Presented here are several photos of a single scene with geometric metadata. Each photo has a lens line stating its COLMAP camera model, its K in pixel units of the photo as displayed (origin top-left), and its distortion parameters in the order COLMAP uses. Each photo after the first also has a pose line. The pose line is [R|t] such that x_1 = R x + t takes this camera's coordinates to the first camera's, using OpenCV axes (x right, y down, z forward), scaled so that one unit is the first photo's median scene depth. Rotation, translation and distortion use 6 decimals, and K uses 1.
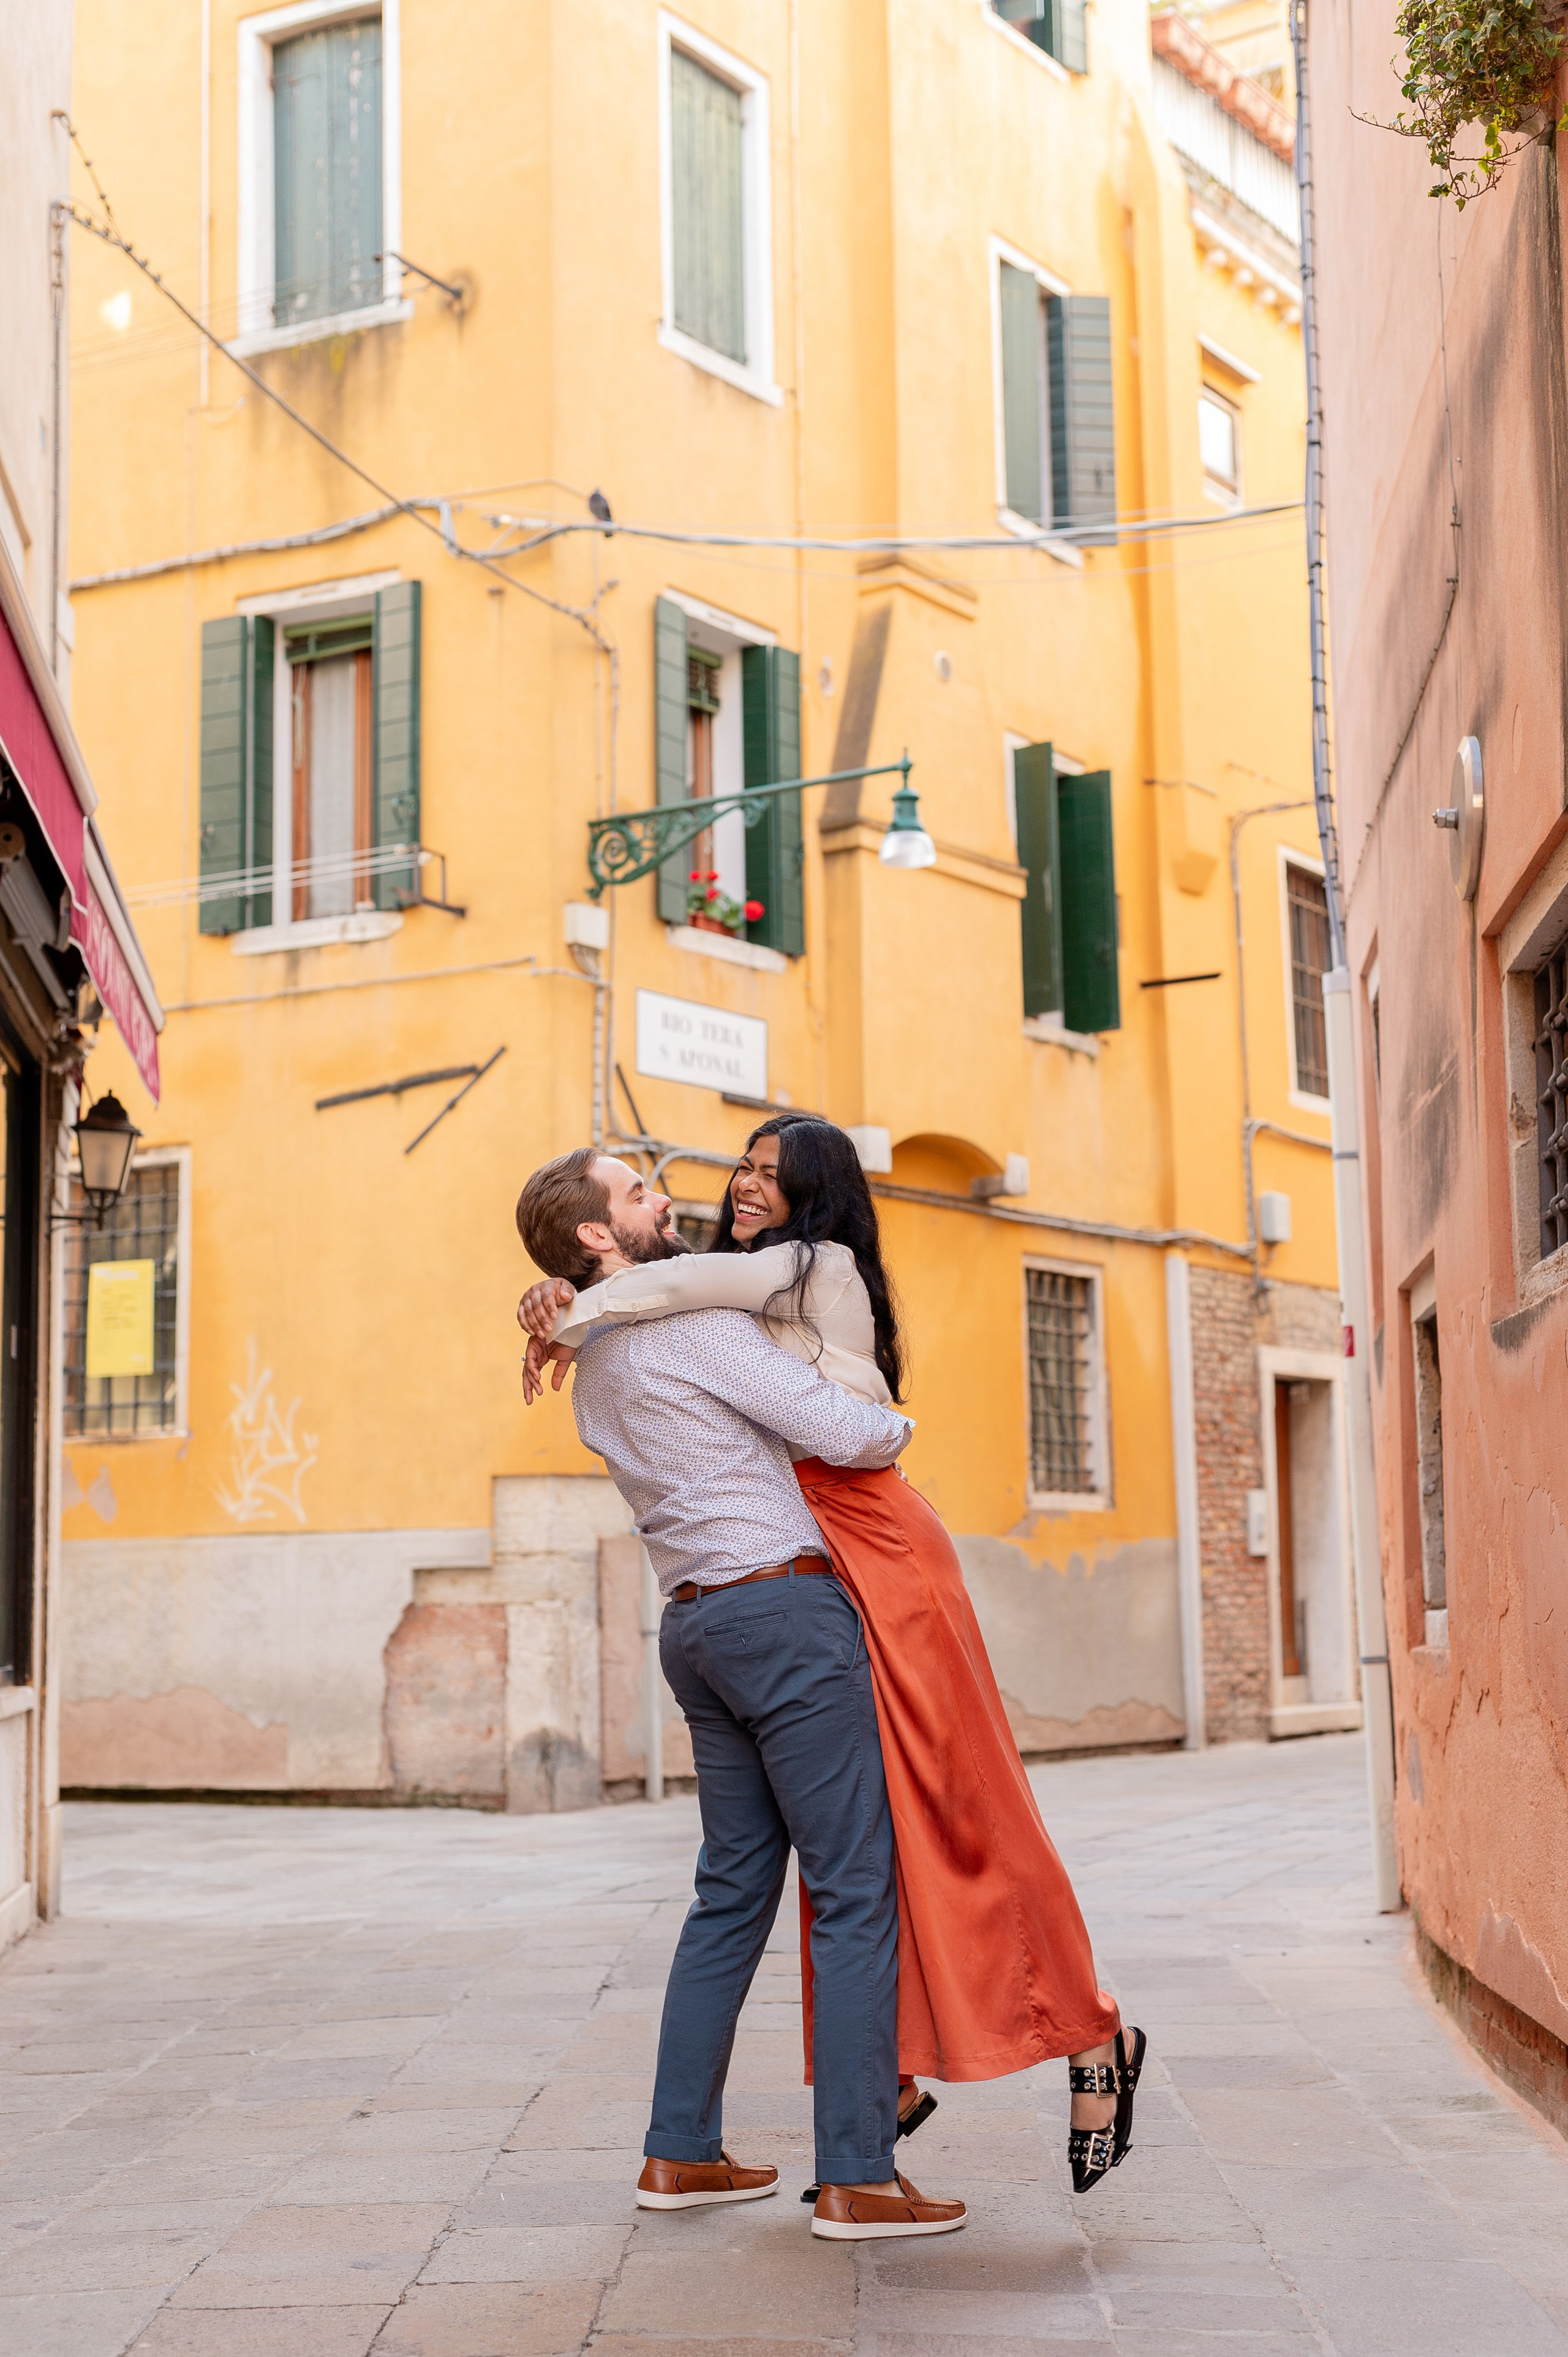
lens RADIAL K [[3400.3, 0, 784.0], [0, 3400.3, 1178.5], [0, 0, 1]] dist [-0.006354, 0.048636]
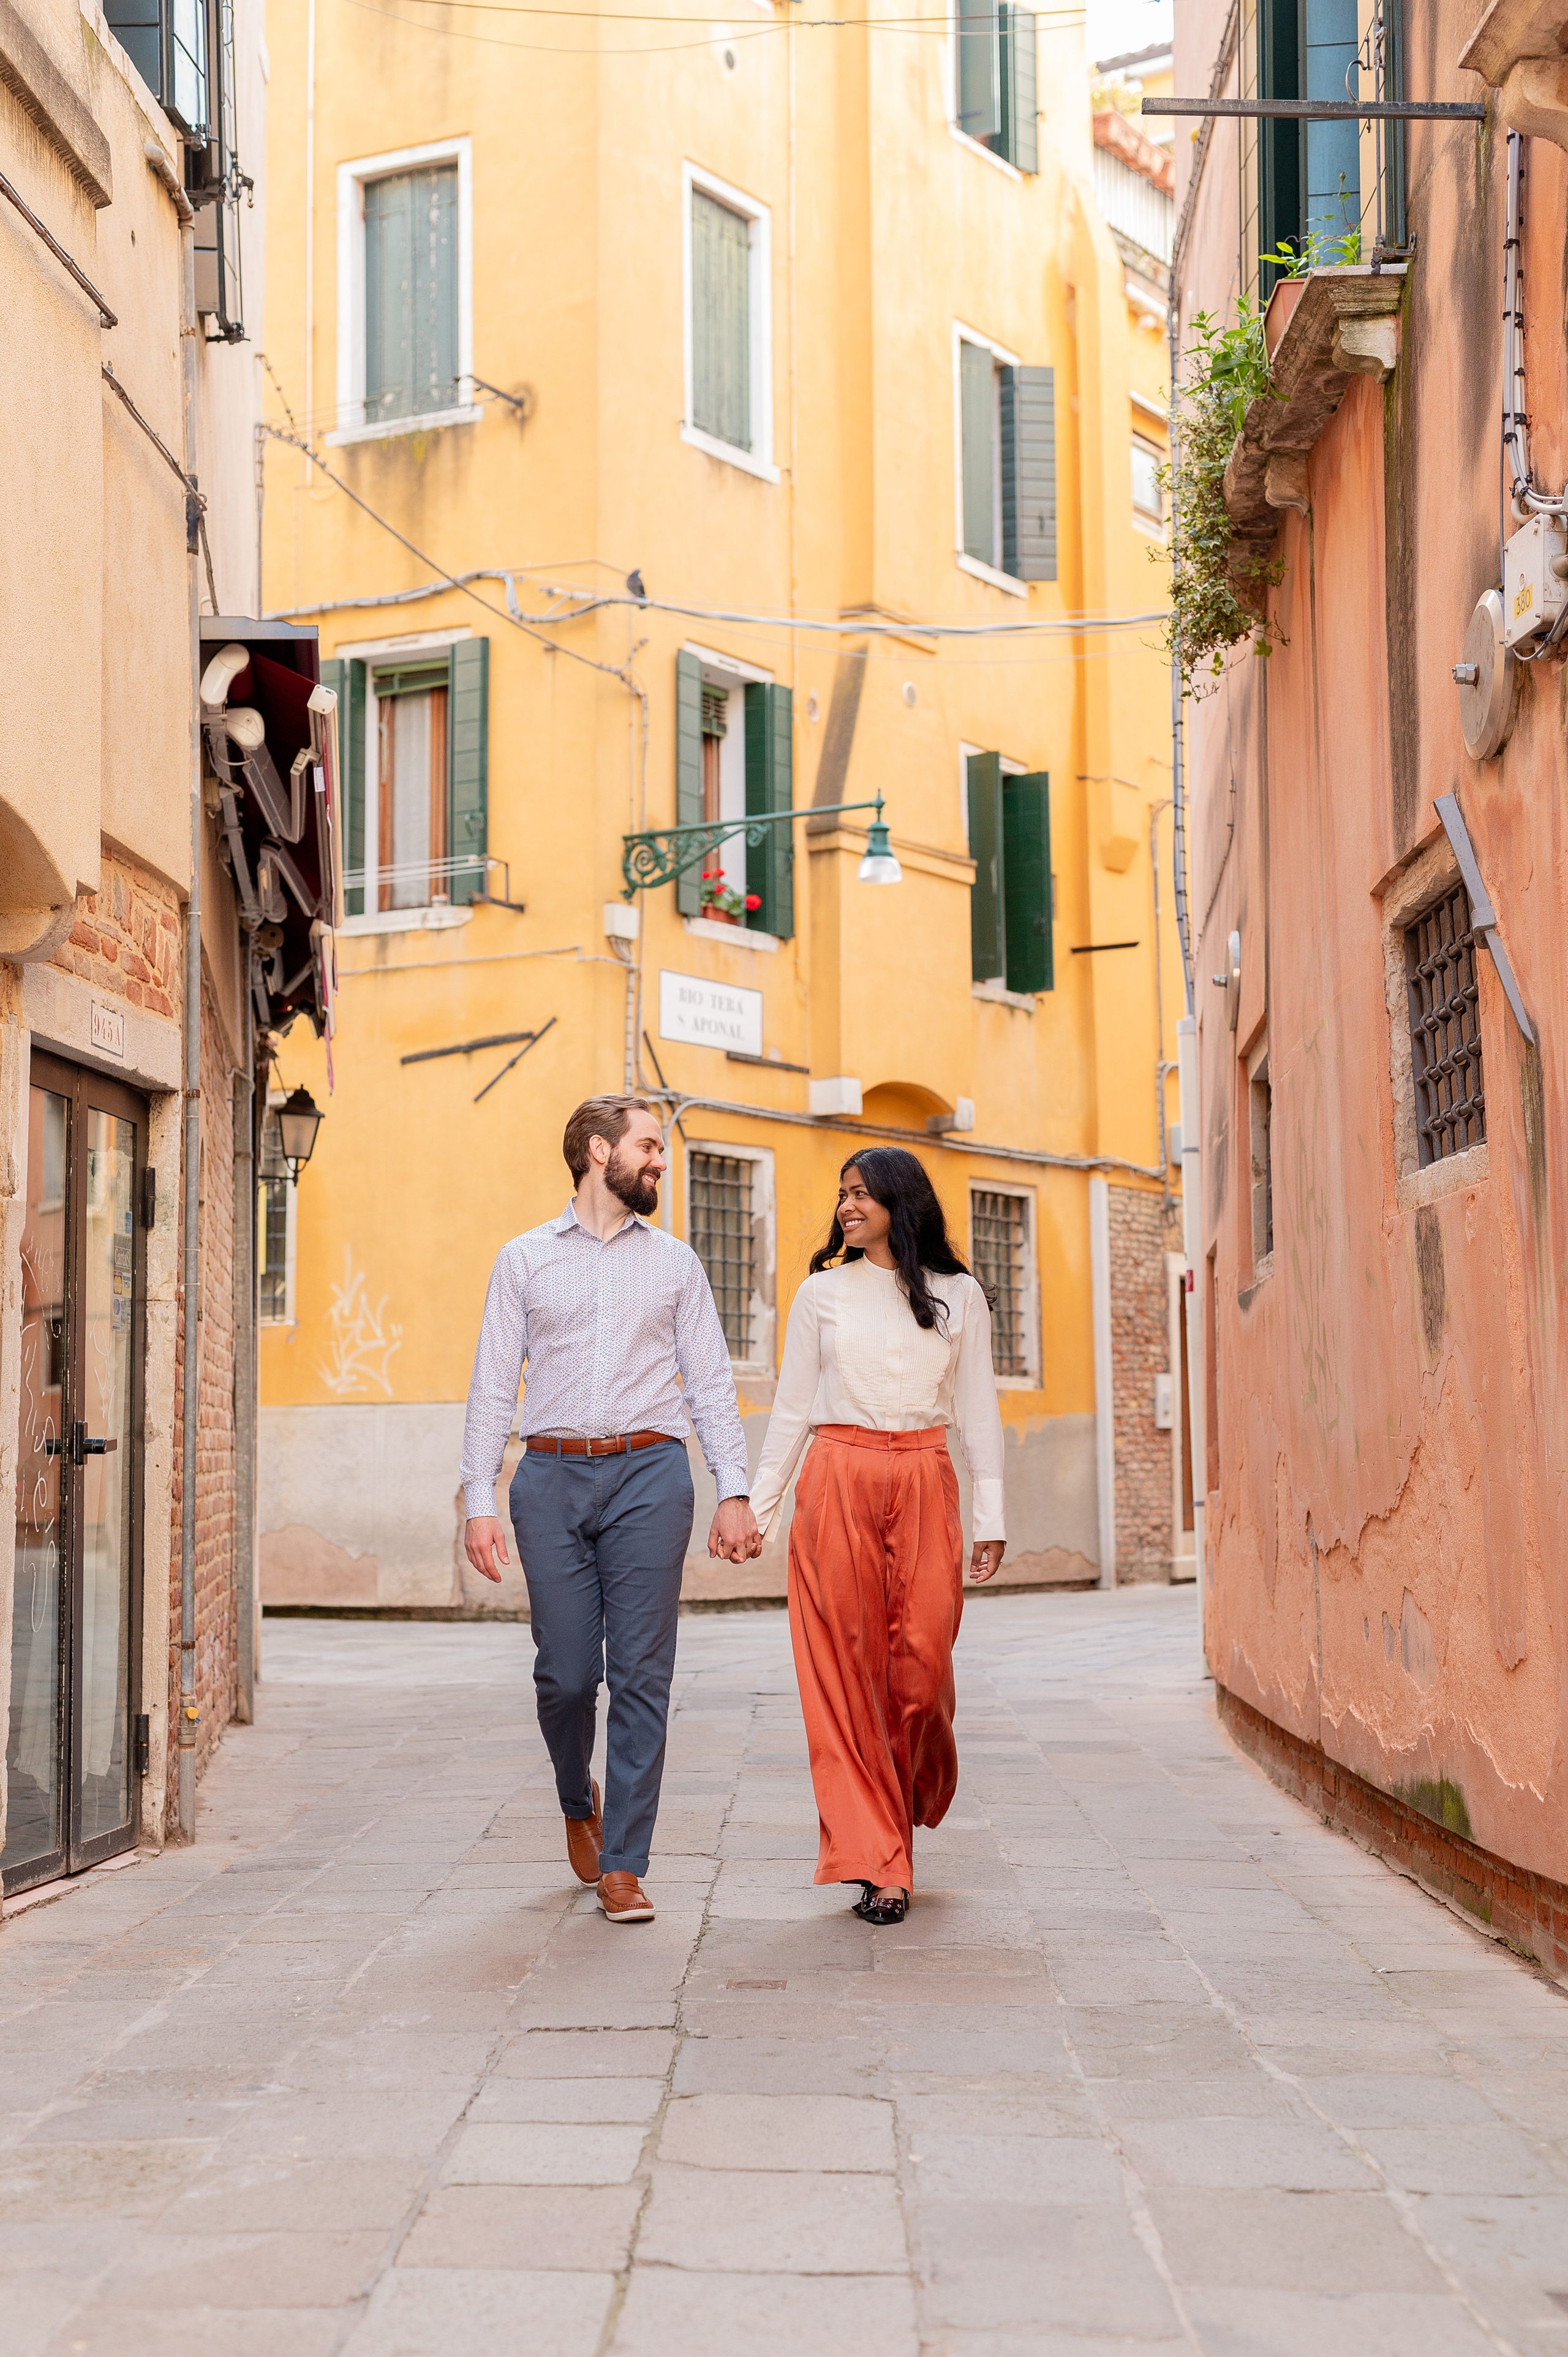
lens RADIAL K [[3479.5, 0, 762.3], [0, 3479.5, 1157.0], [0, 0, 1]] dist [-0.006709, 0.050735]
pose [[0.999917, 0.010493, 0.007538, -0.013977], [-0.010746, 0.999354, 0.034304, -0.029631], [-0.007173, -0.034383, 0.999383, -0.258440]]
